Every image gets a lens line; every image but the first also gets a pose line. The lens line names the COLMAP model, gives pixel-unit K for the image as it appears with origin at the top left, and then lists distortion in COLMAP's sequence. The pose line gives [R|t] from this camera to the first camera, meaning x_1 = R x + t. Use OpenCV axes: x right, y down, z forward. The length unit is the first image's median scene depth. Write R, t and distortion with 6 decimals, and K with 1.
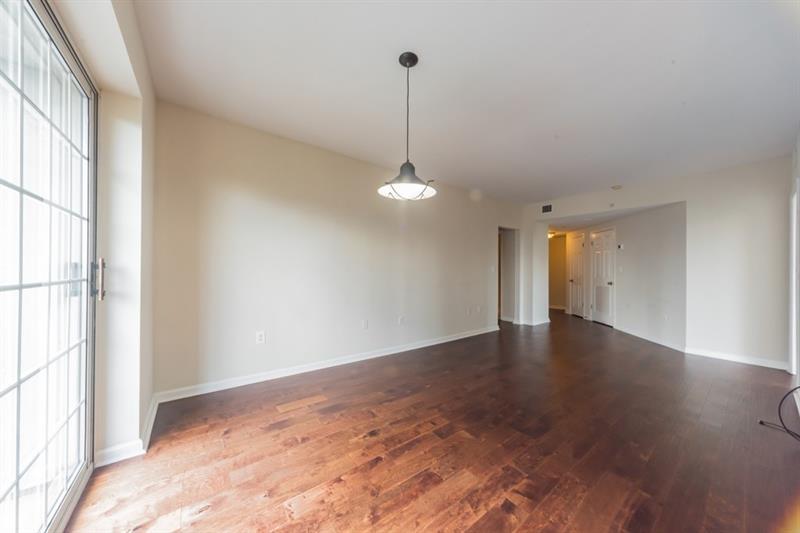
lens RADIAL K [[270.5, 0, 404.0], [0, 270.5, 269.6], [0, 0, 1]] dist [0.001199, -0.000057]
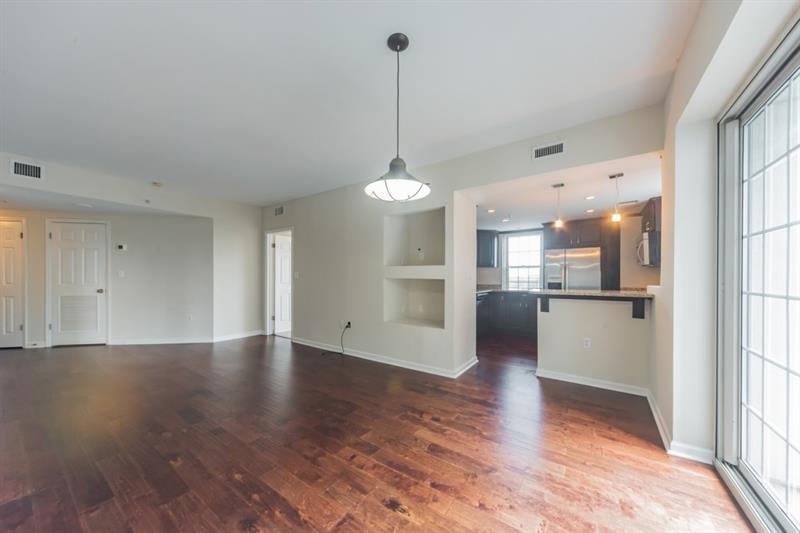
lens RADIAL K [[270.5, 0, 396.7], [0, 270.5, 278.0], [0, 0, 1]] dist [0.001199, -0.000057]
pose [[-0.275669, -0.013458, 0.961158, -0.939003], [-0.008480, 0.999897, 0.011569, -0.015838], [-0.961215, -0.004961, -0.275755, 1.385171]]
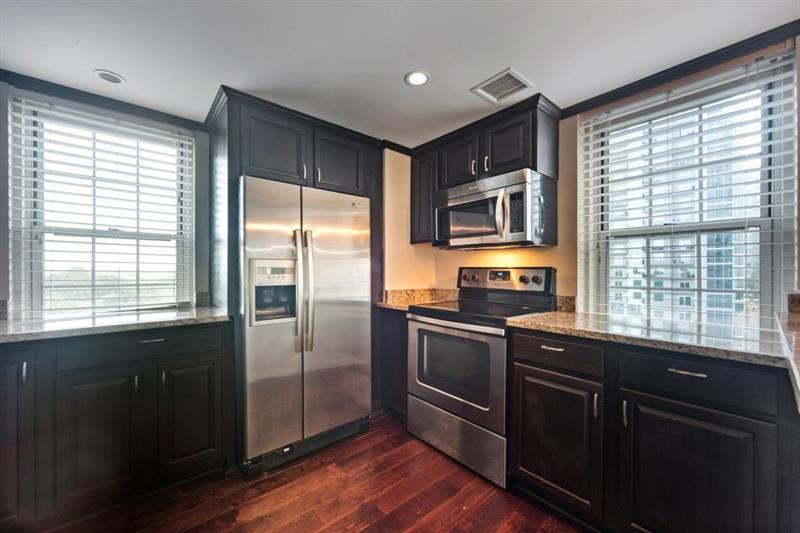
lens RADIAL K [[311.3, 0, 399.0], [0, 311.3, 272.6], [0, 0, 1]] dist [0.006954, -0.000325]
pose [[-0.998191, -0.009597, -0.059354, 1.067454], [-0.009313, 0.999944, -0.005054, 0.004198], [0.059400, -0.004492, -0.998224, 0.005313]]
